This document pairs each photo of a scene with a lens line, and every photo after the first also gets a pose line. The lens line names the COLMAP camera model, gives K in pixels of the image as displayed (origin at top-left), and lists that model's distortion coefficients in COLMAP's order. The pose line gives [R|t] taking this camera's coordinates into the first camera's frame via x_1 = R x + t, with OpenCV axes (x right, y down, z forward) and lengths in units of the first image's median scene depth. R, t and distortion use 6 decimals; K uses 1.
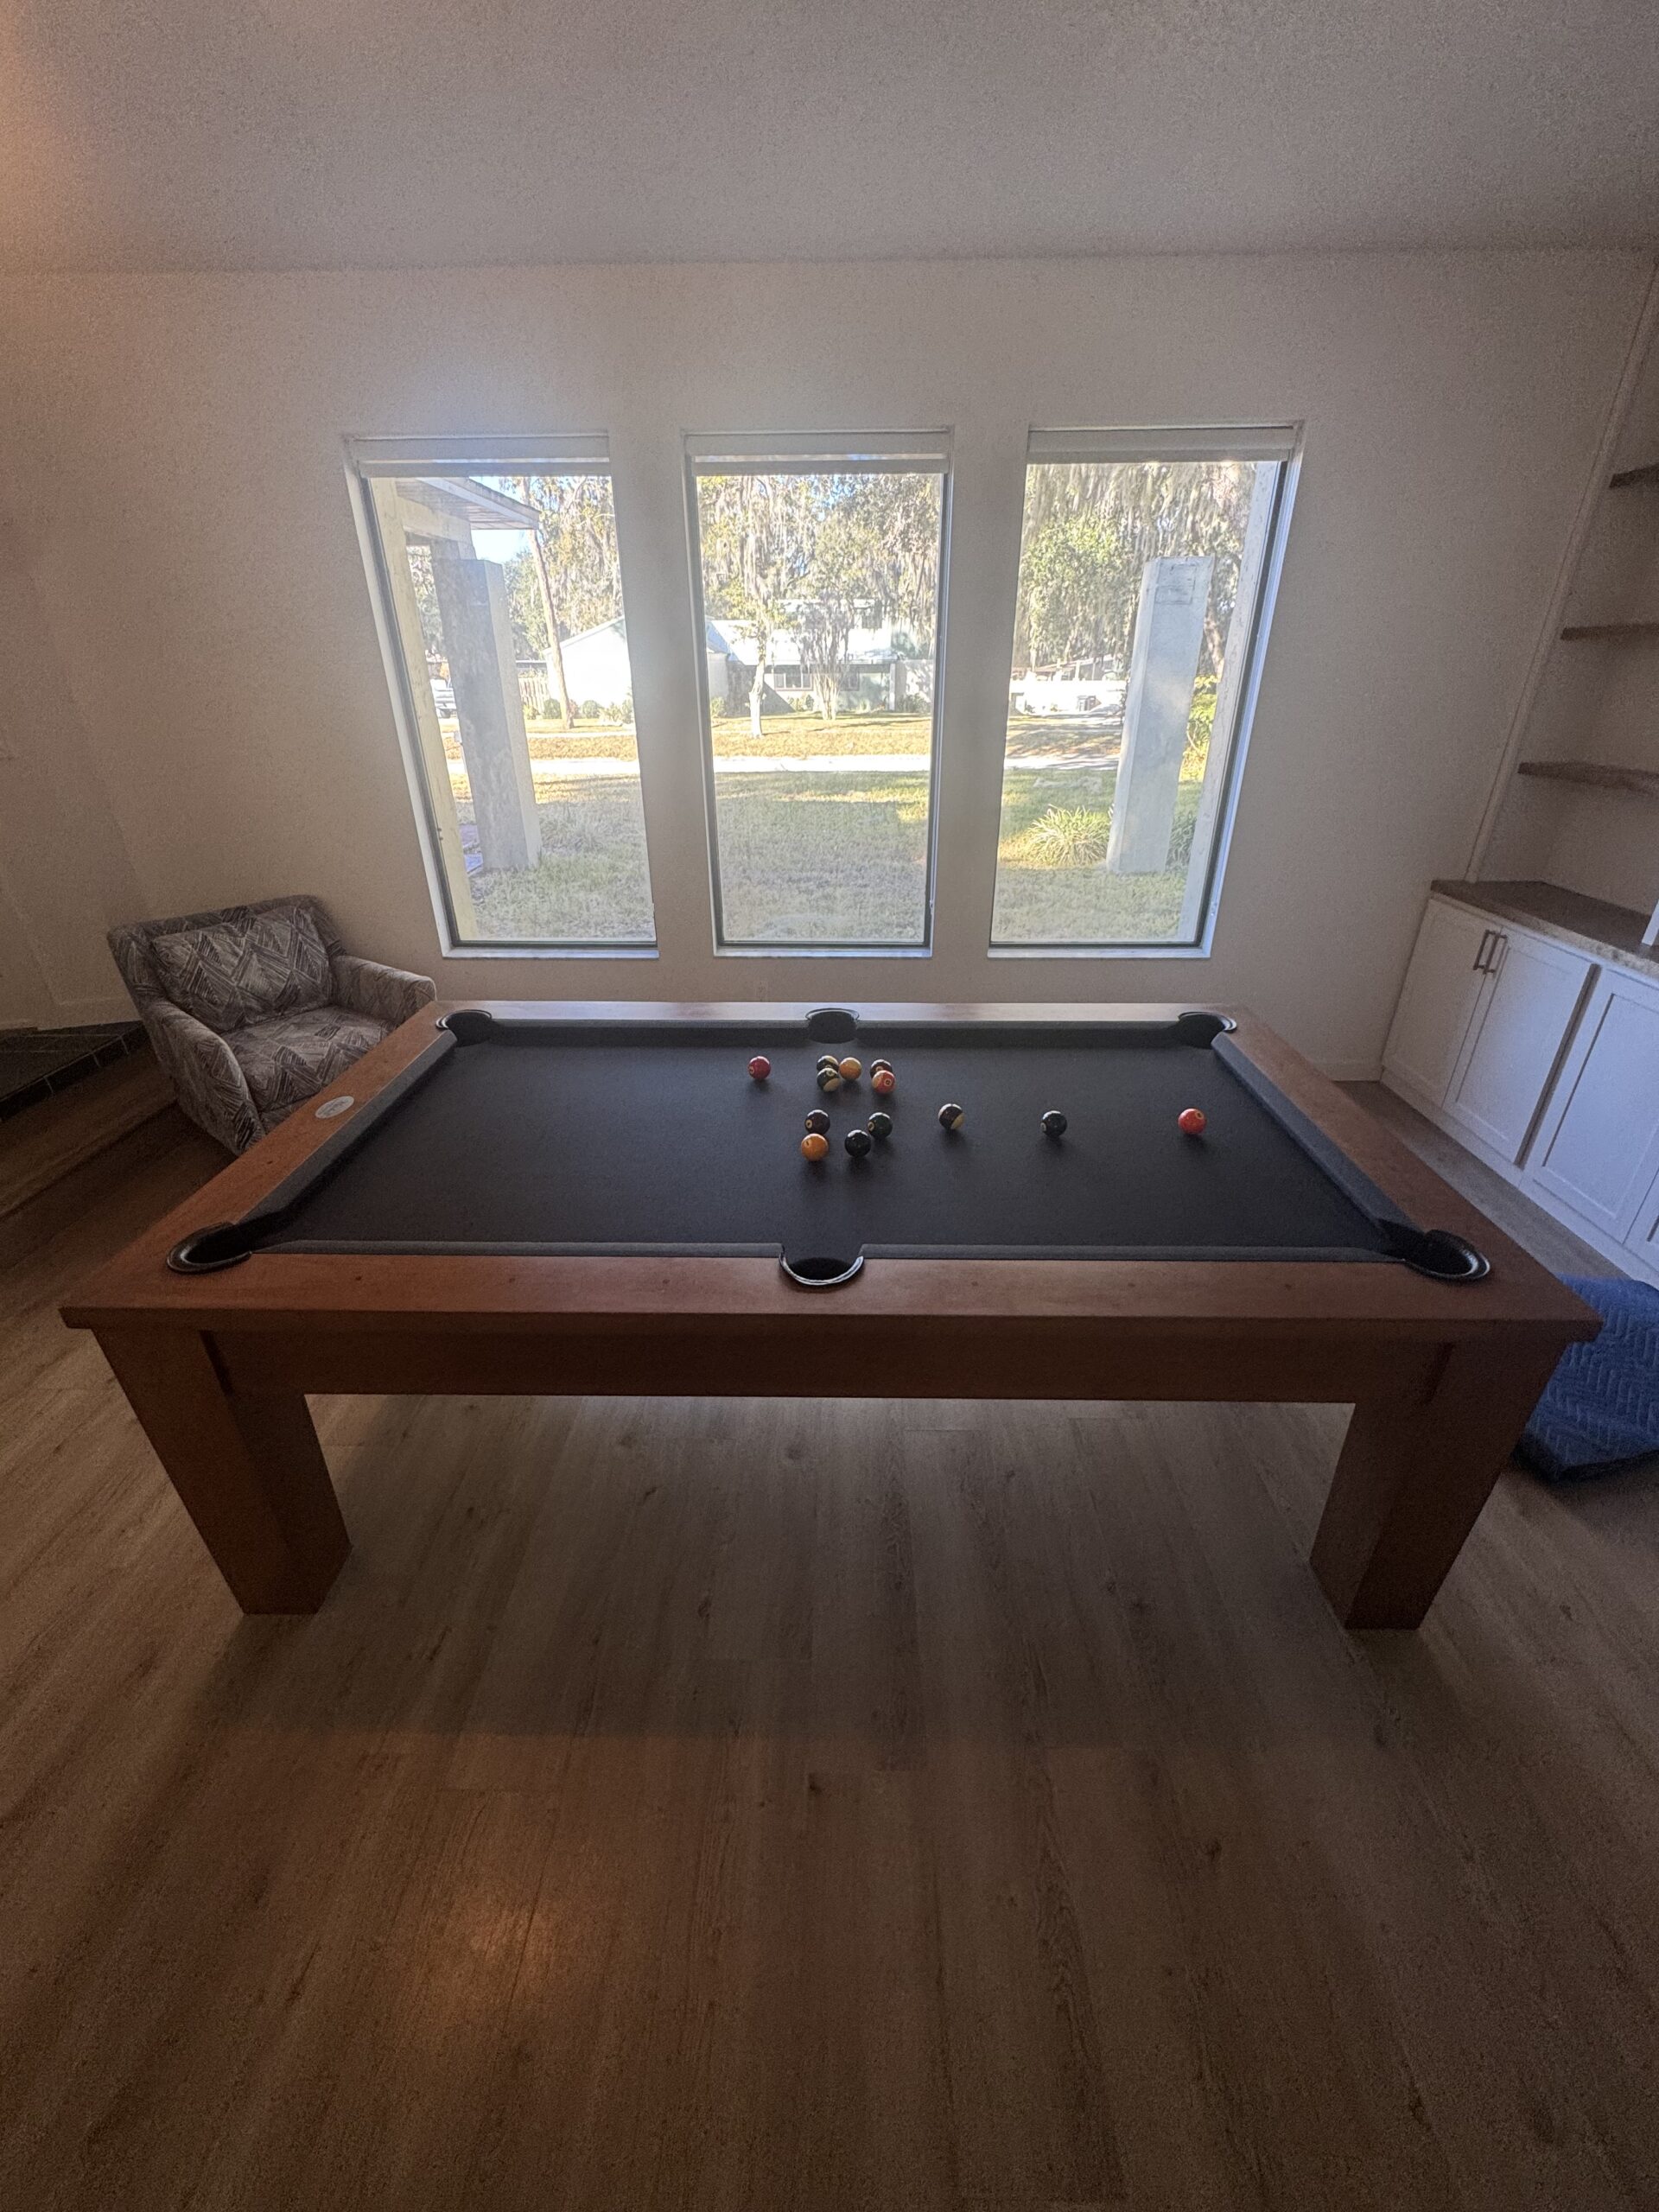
lens RADIAL K [[882.8, 0, 828.5], [0, 882.8, 1104.6], [0, 0, 1]] dist [-0.005788, 0.001024]
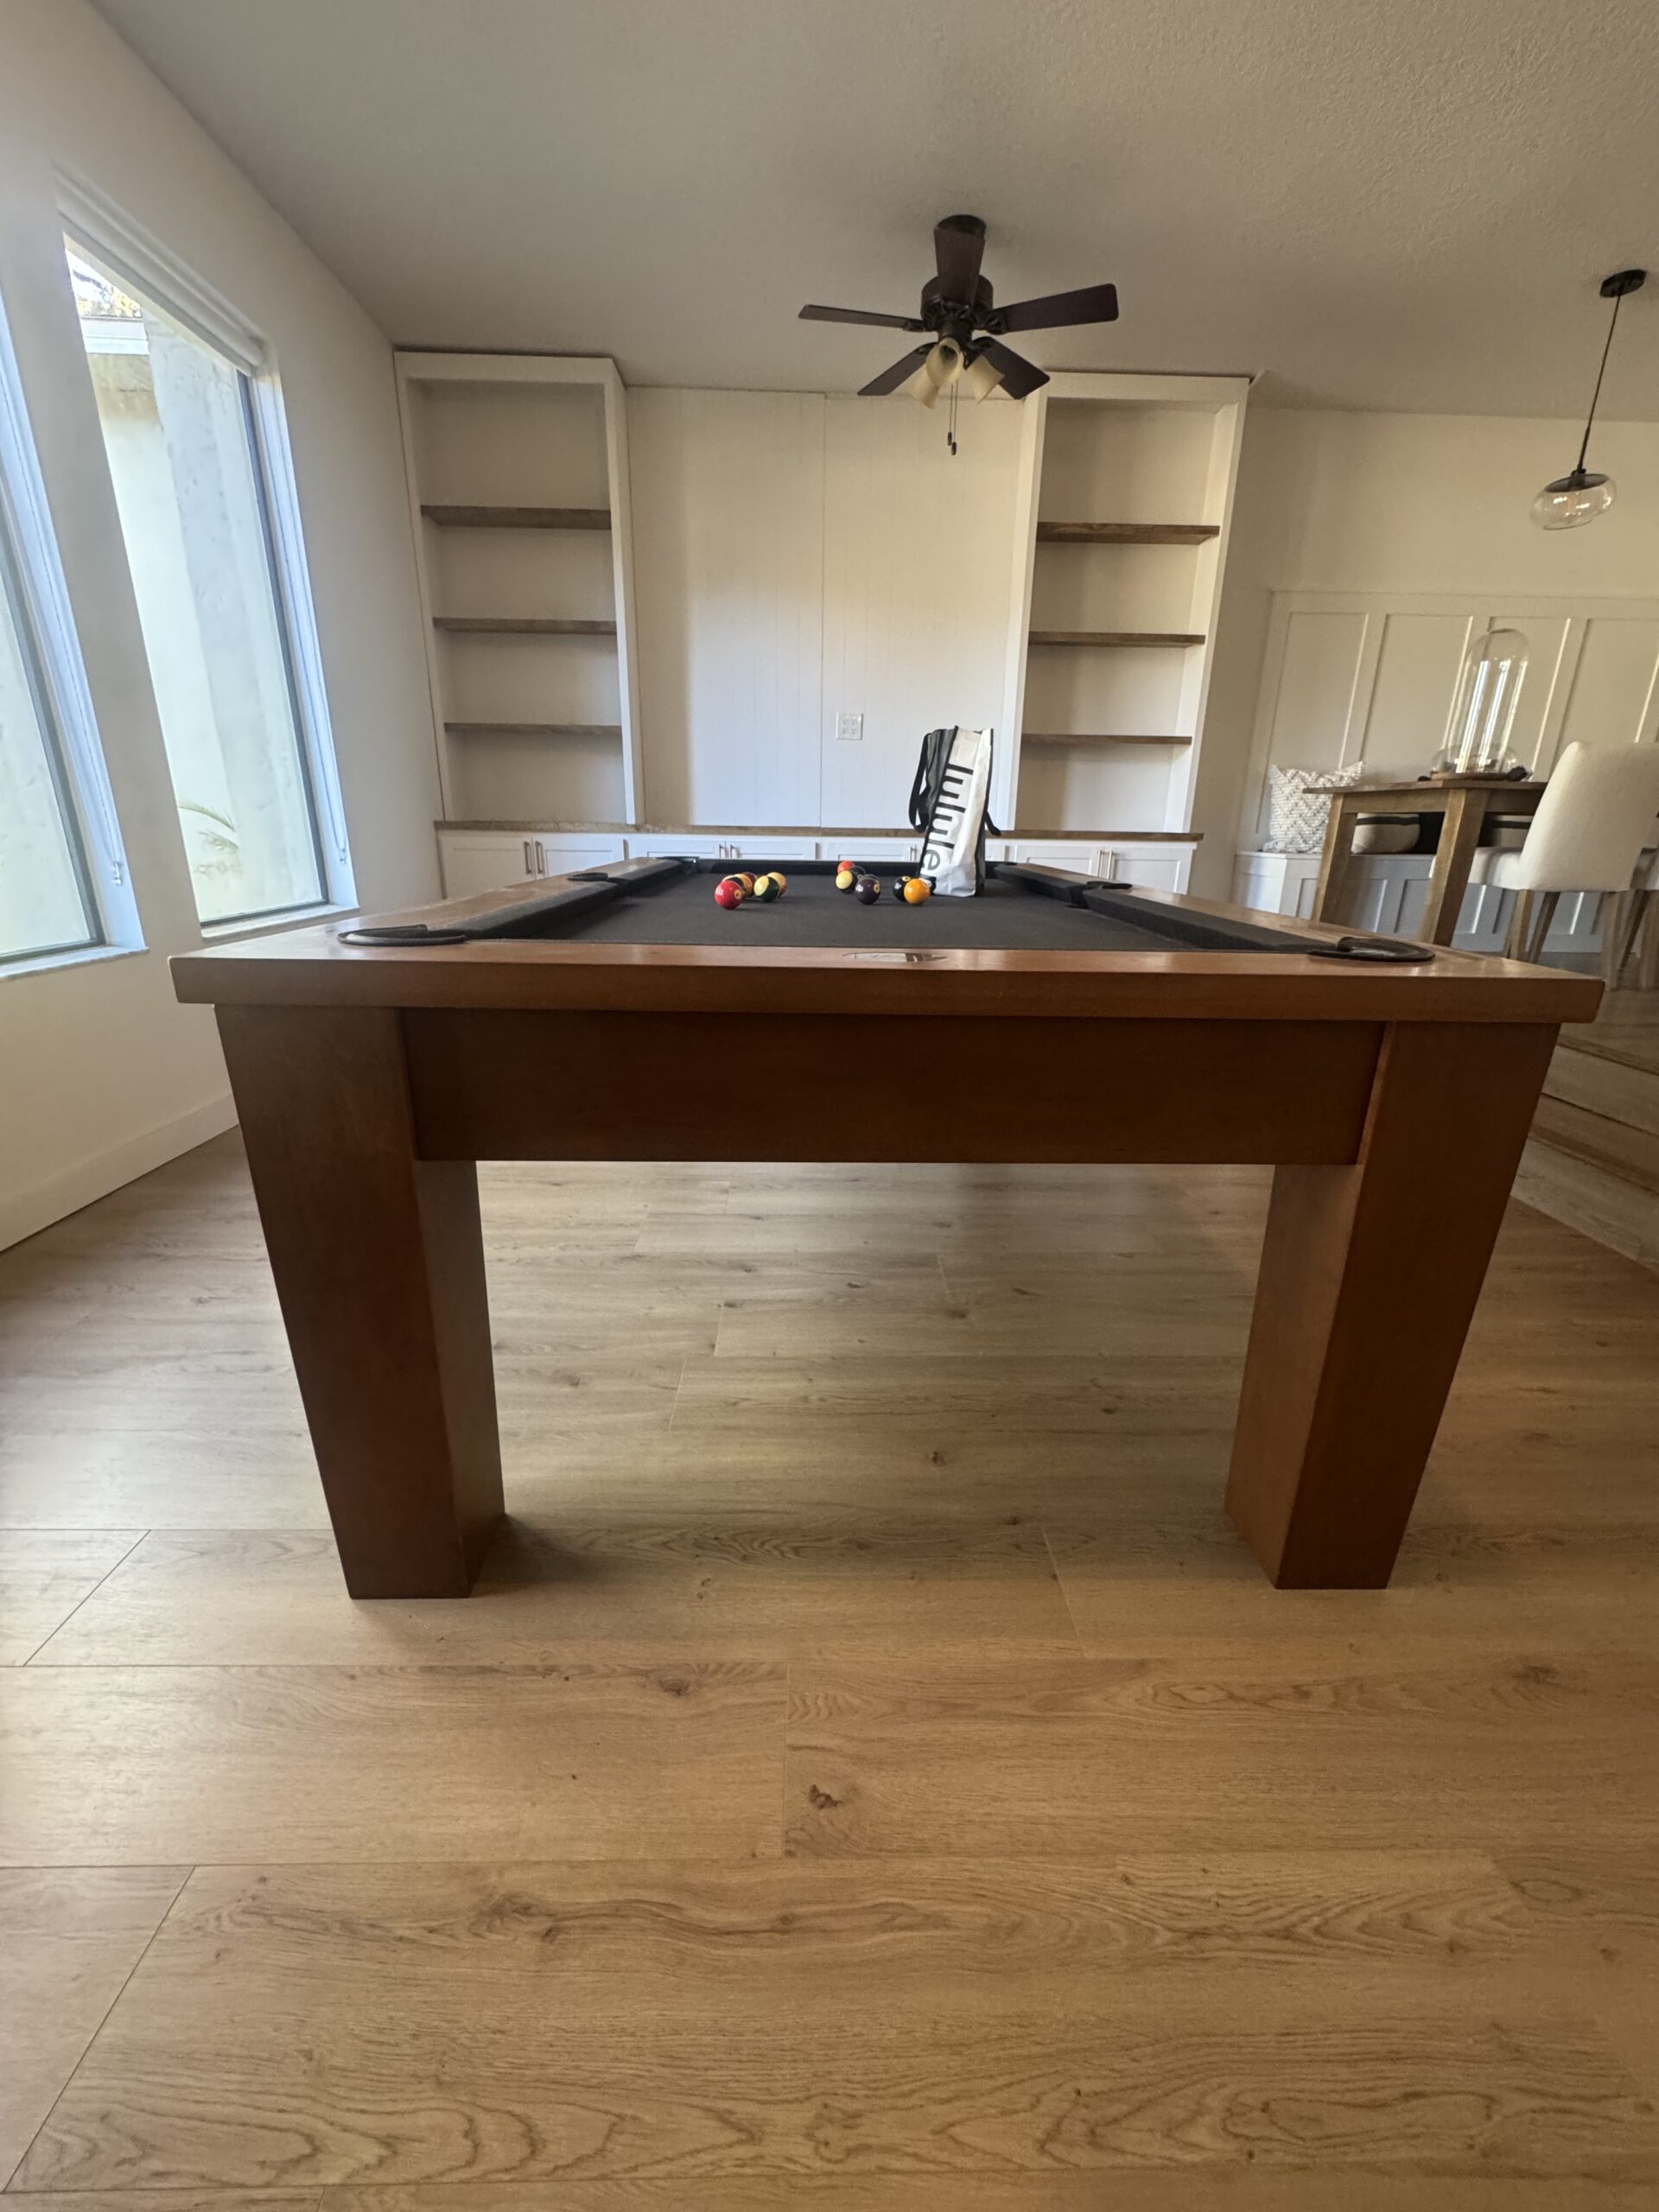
lens RADIAL K [[882.8, 0, 831.7], [0, 882.8, 1104.6], [0, 0, 1]] dist [-0.005788, 0.001024]
pose [[-0.041425, -0.304136, 0.951728, -0.654951], [0.432165, 0.853377, 0.291517, -0.052002], [-0.900843, 0.423379, 0.096085, 0.653944]]
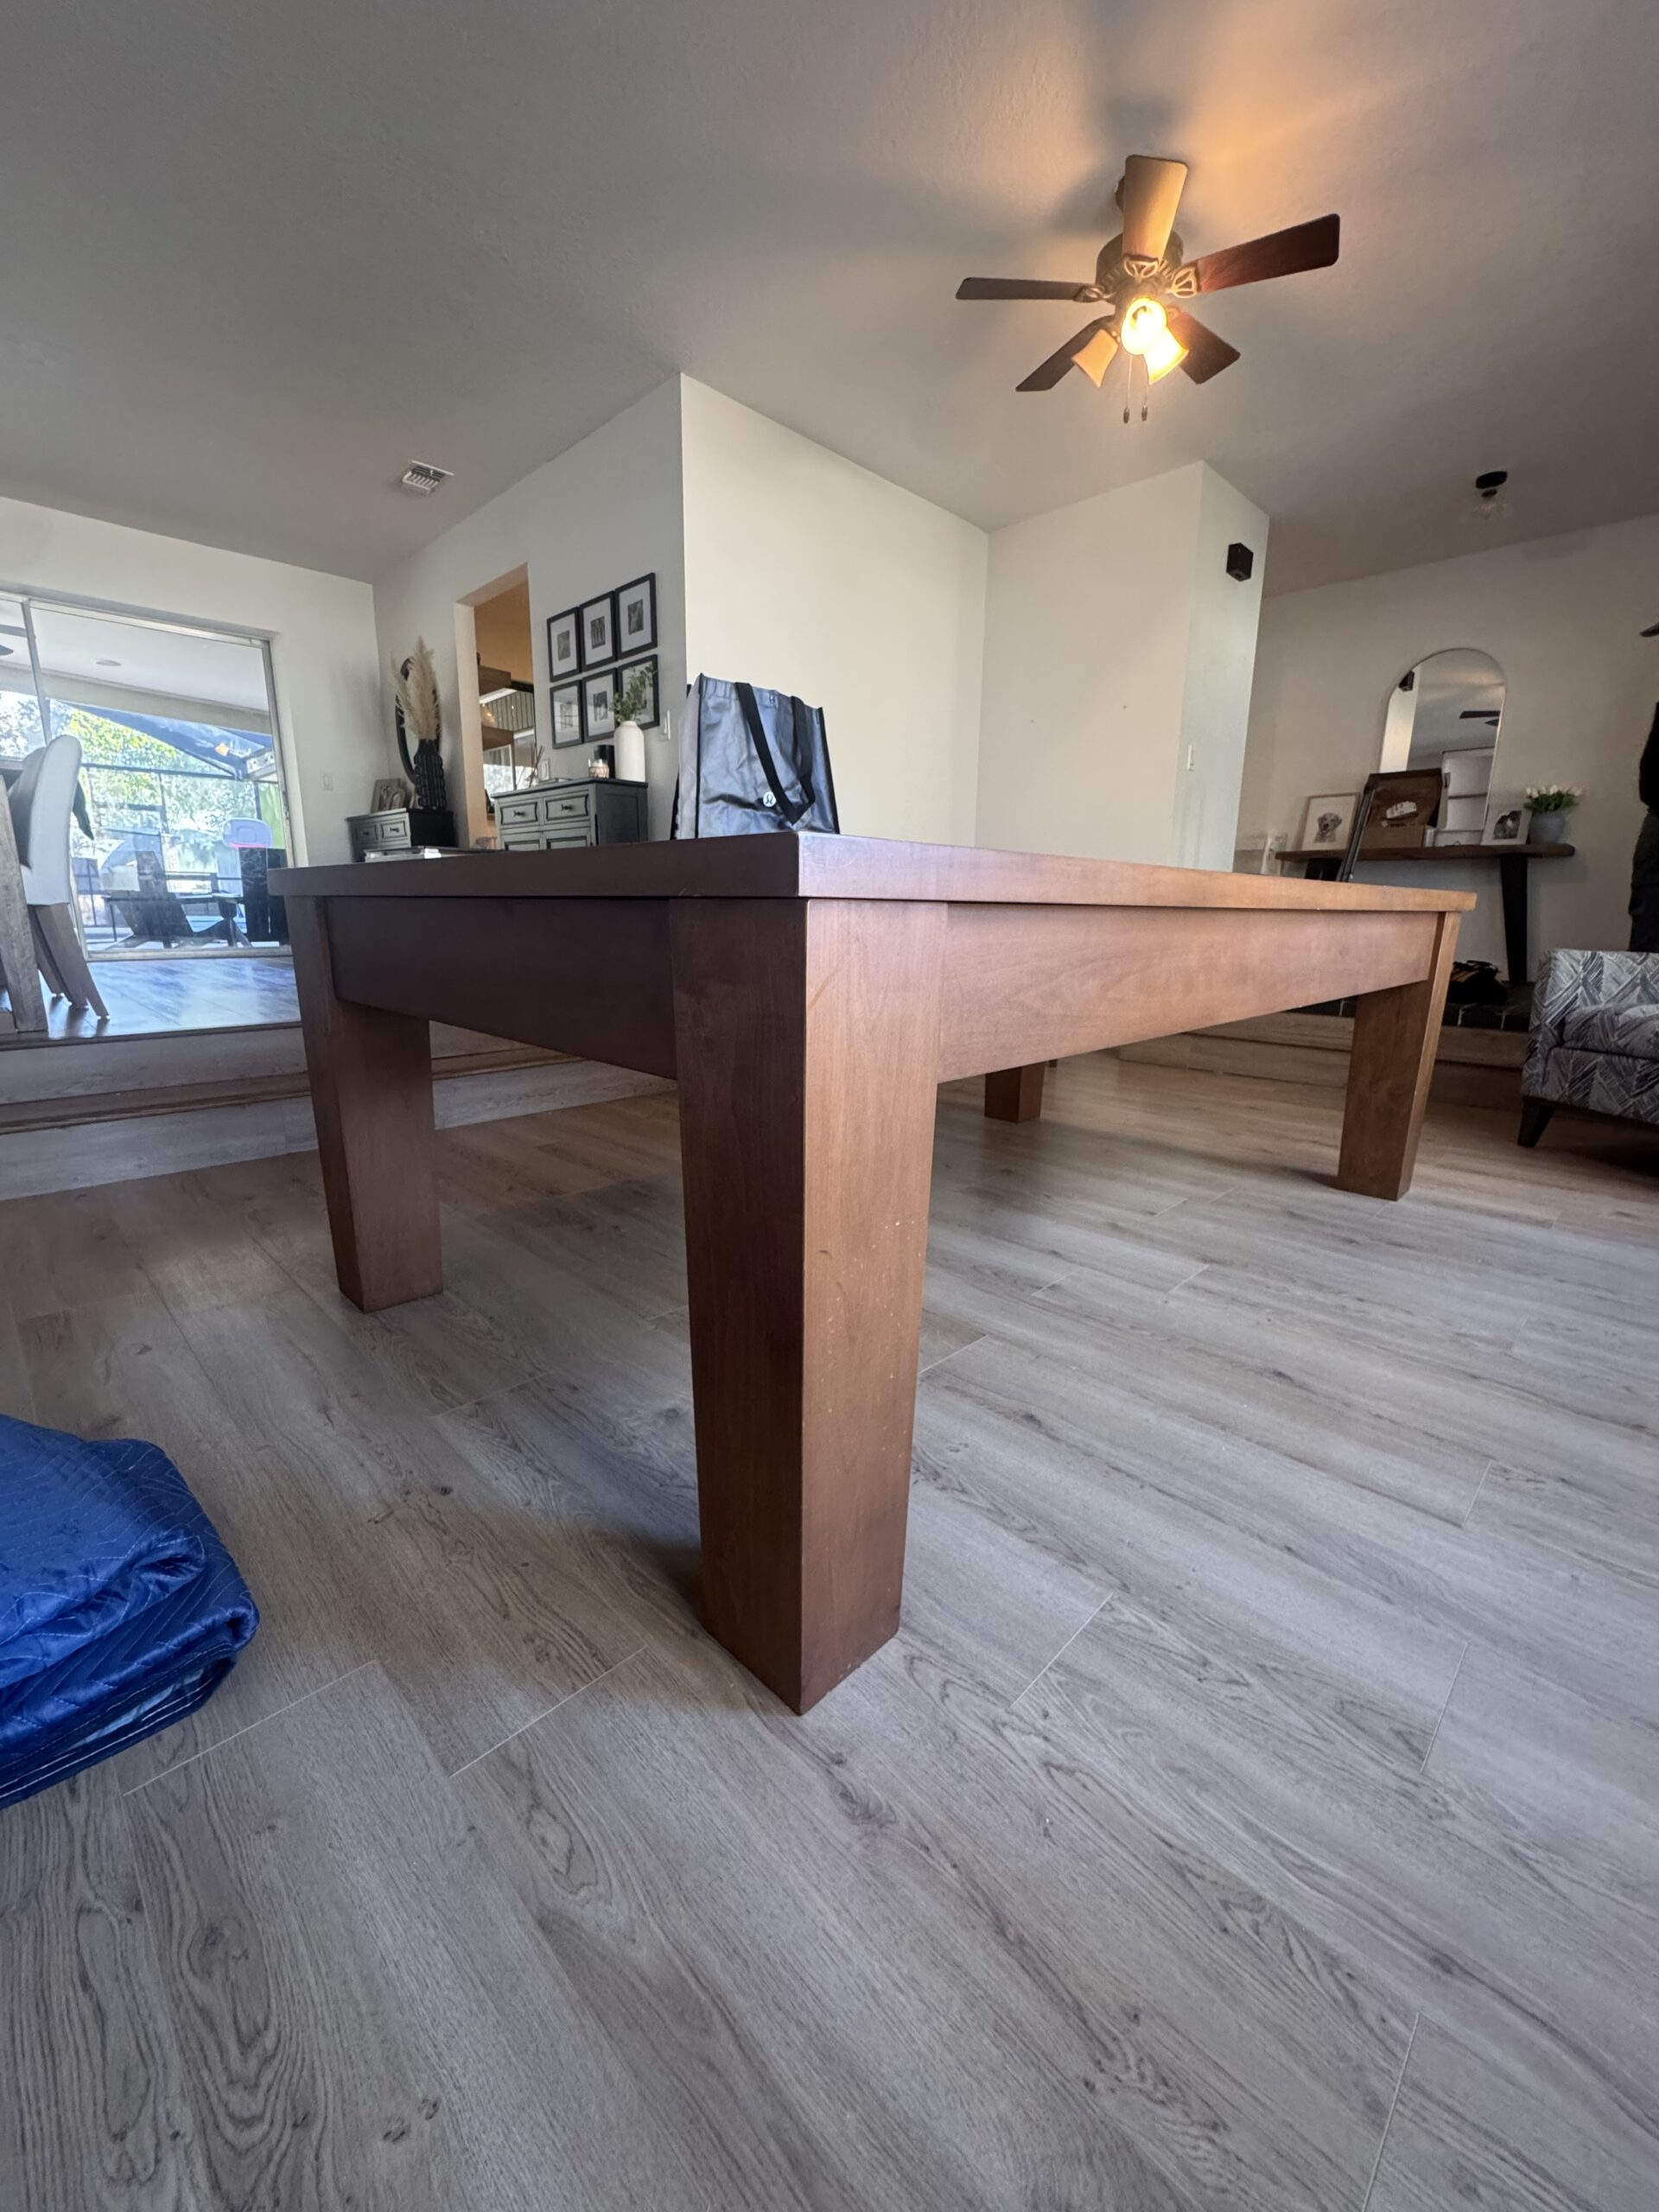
lens RADIAL K [[882.8, 0, 830.7], [0, 882.8, 1105.7], [0, 0, 1]] dist [-0.005788, 0.001024]
pose [[-0.692712, 0.155006, -0.704361, 0.531377], [-0.331158, 0.799229, 0.501565, -0.146695], [0.640691, 0.580694, -0.502304, 0.967152]]
